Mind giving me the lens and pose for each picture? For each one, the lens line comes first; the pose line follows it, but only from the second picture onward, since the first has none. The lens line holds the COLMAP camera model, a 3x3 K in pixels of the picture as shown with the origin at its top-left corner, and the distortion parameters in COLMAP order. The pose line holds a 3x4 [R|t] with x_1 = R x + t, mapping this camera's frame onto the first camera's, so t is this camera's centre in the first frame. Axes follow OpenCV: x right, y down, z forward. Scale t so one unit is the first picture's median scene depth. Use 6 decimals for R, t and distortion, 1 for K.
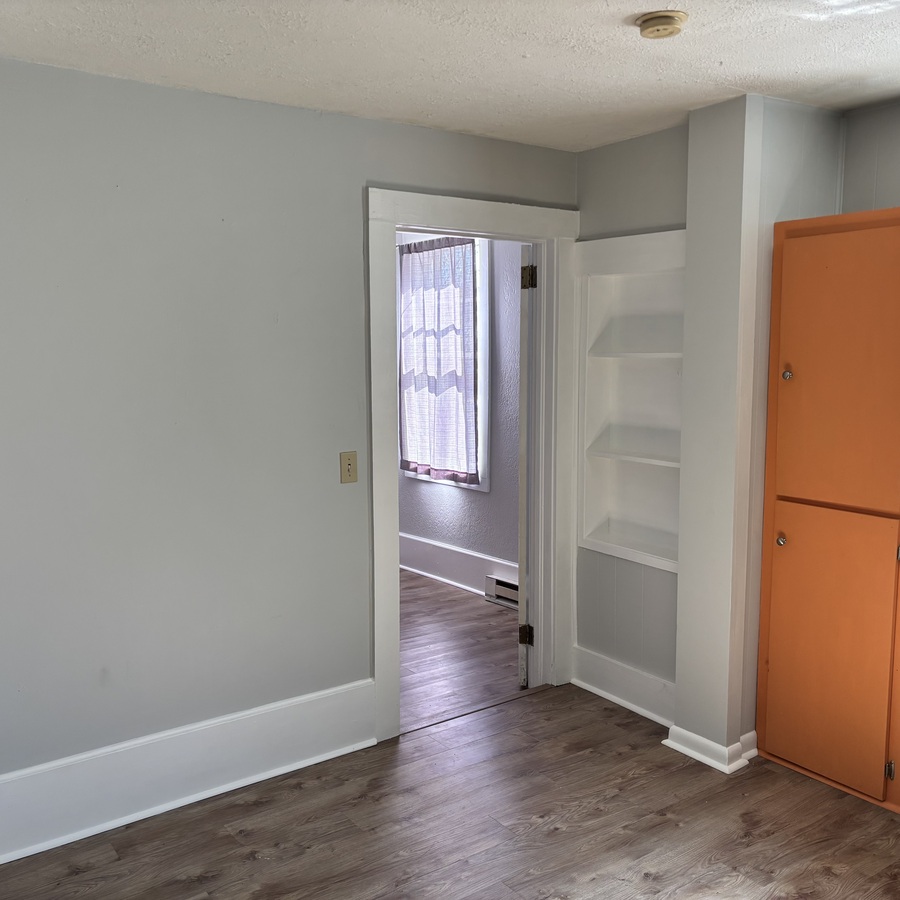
lens RADIAL K [[915.5, 0, 459.5], [0, 915.5, 449.2], [0, 0, 1]] dist [0.039045, 0.000000]
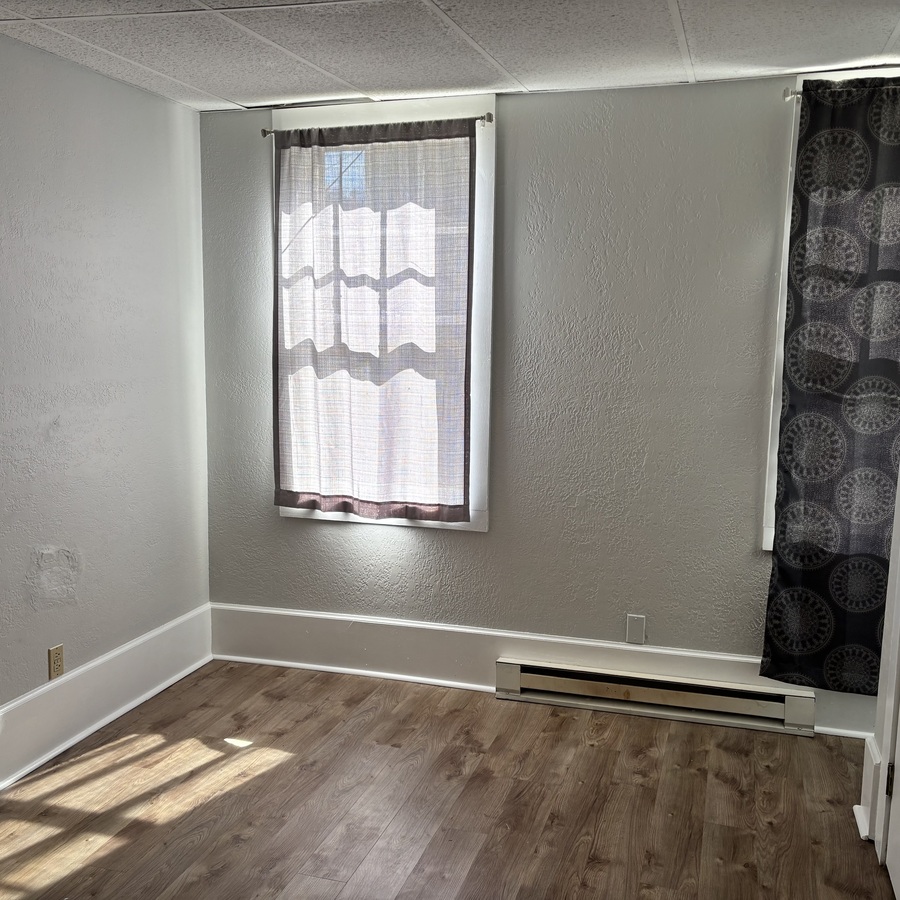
lens RADIAL K [[915.5, 0, 450.7], [0, 915.5, 445.7], [0, 0, 1]] dist [0.039045, 0.000000]
pose [[0.808431, -0.066949, 0.584772, -0.358667], [0.049826, 0.997728, 0.045344, -0.043863], [-0.586479, -0.007520, 0.809930, 0.484569]]
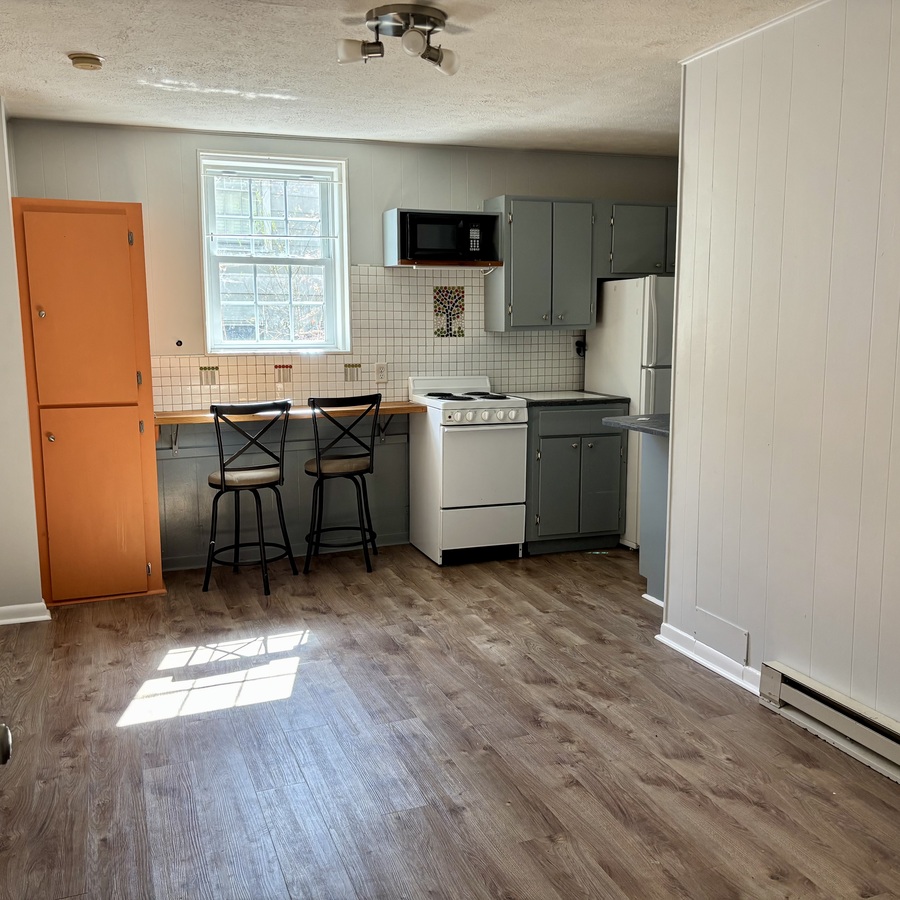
lens RADIAL K [[915.5, 0, 447.9], [0, 915.5, 448.3], [0, 0, 1]] dist [0.039045, 0.000000]
pose [[0.263231, -0.135687, 0.955143, -0.449420], [0.115257, 0.987392, 0.108504, 0.018855], [-0.957823, 0.081525, 0.275551, 0.041502]]
